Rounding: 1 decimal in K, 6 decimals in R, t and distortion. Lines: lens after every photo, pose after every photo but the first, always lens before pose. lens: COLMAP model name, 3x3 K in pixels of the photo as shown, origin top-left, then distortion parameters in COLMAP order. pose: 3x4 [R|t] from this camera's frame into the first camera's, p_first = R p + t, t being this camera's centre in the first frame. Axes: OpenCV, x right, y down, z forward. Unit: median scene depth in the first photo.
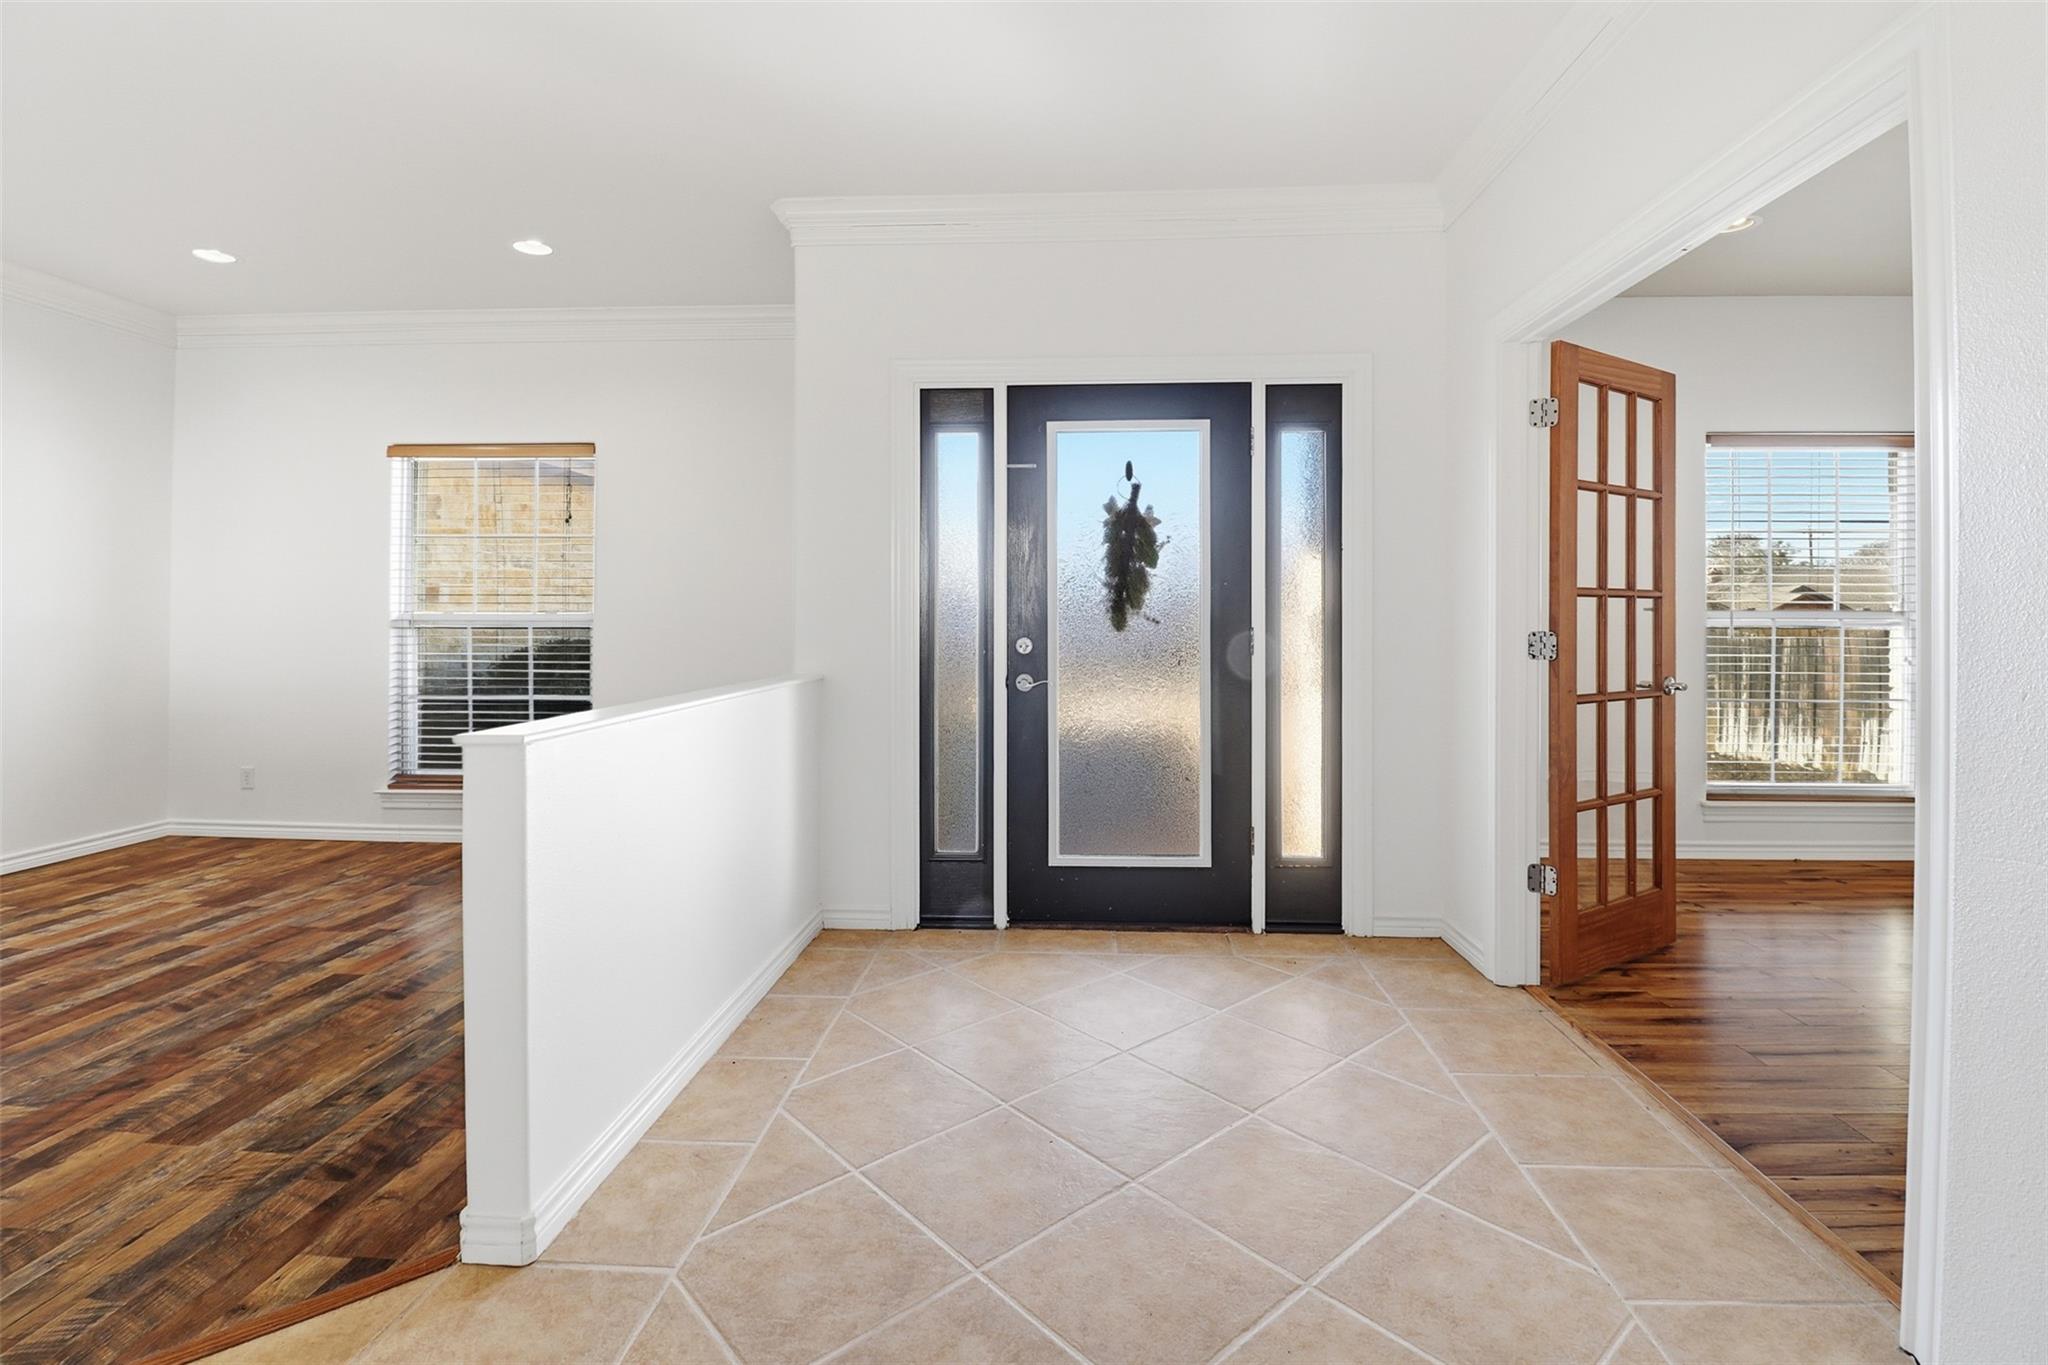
lens RADIAL K [[957.1, 0, 1049.8], [0, 957.1, 618.9], [0, 0, 1]] dist [-0.004248, -0.009679]
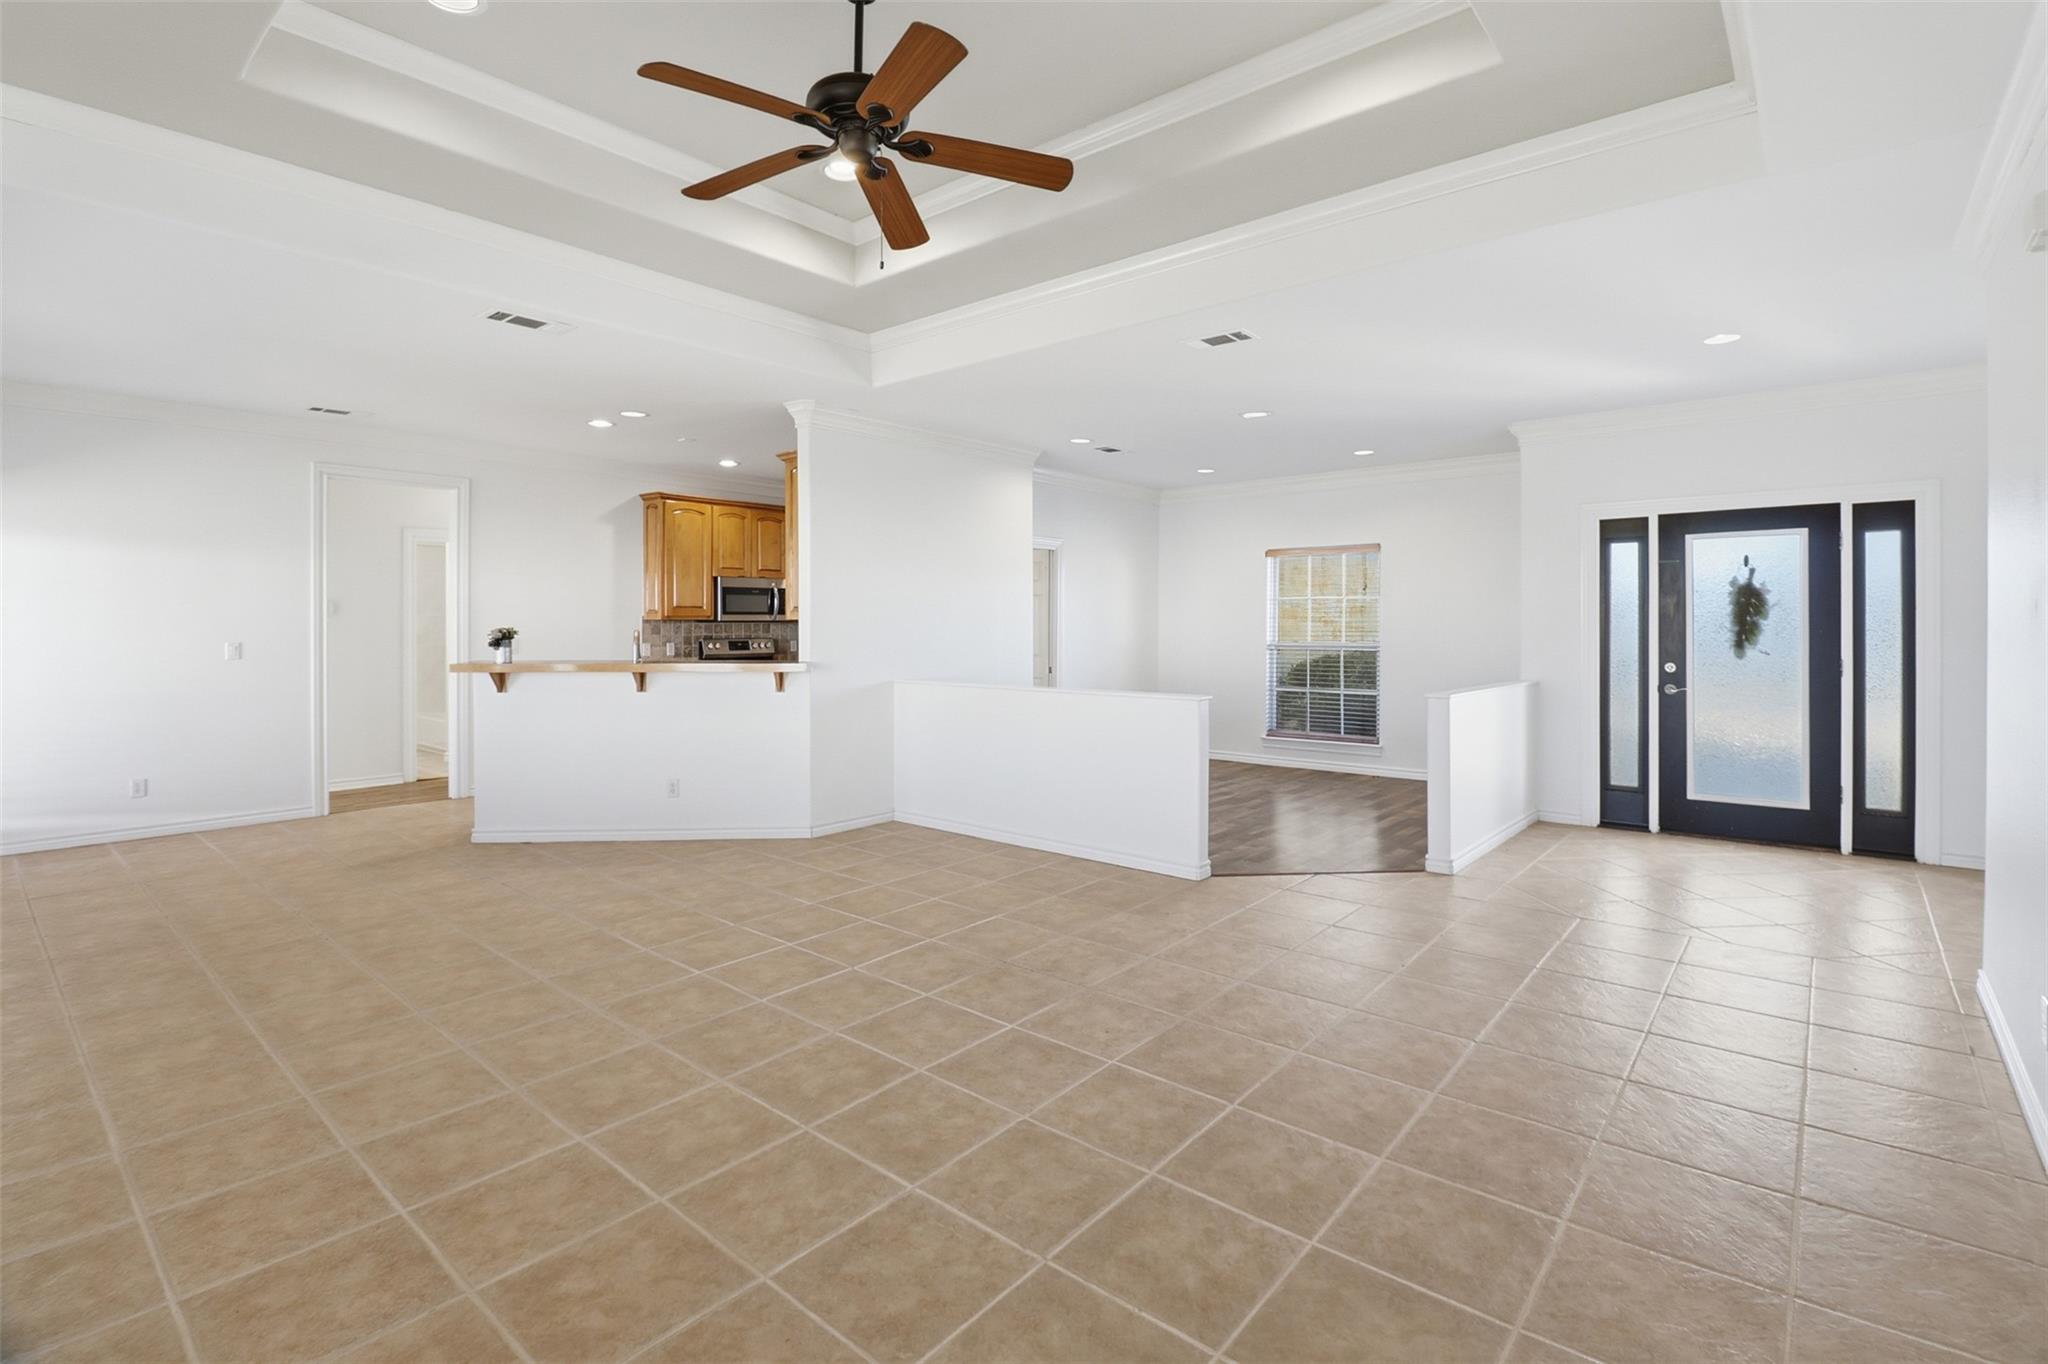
lens RADIAL K [[957.1, 0, 1026.0], [0, 957.1, 628.1], [0, 0, 1]] dist [-0.004248, -0.009679]
pose [[0.789276, -0.001107, -0.614037, 0.108918], [-0.001358, 0.999993, -0.003548, -0.033592], [0.614037, 0.003634, 0.789269, -1.028175]]
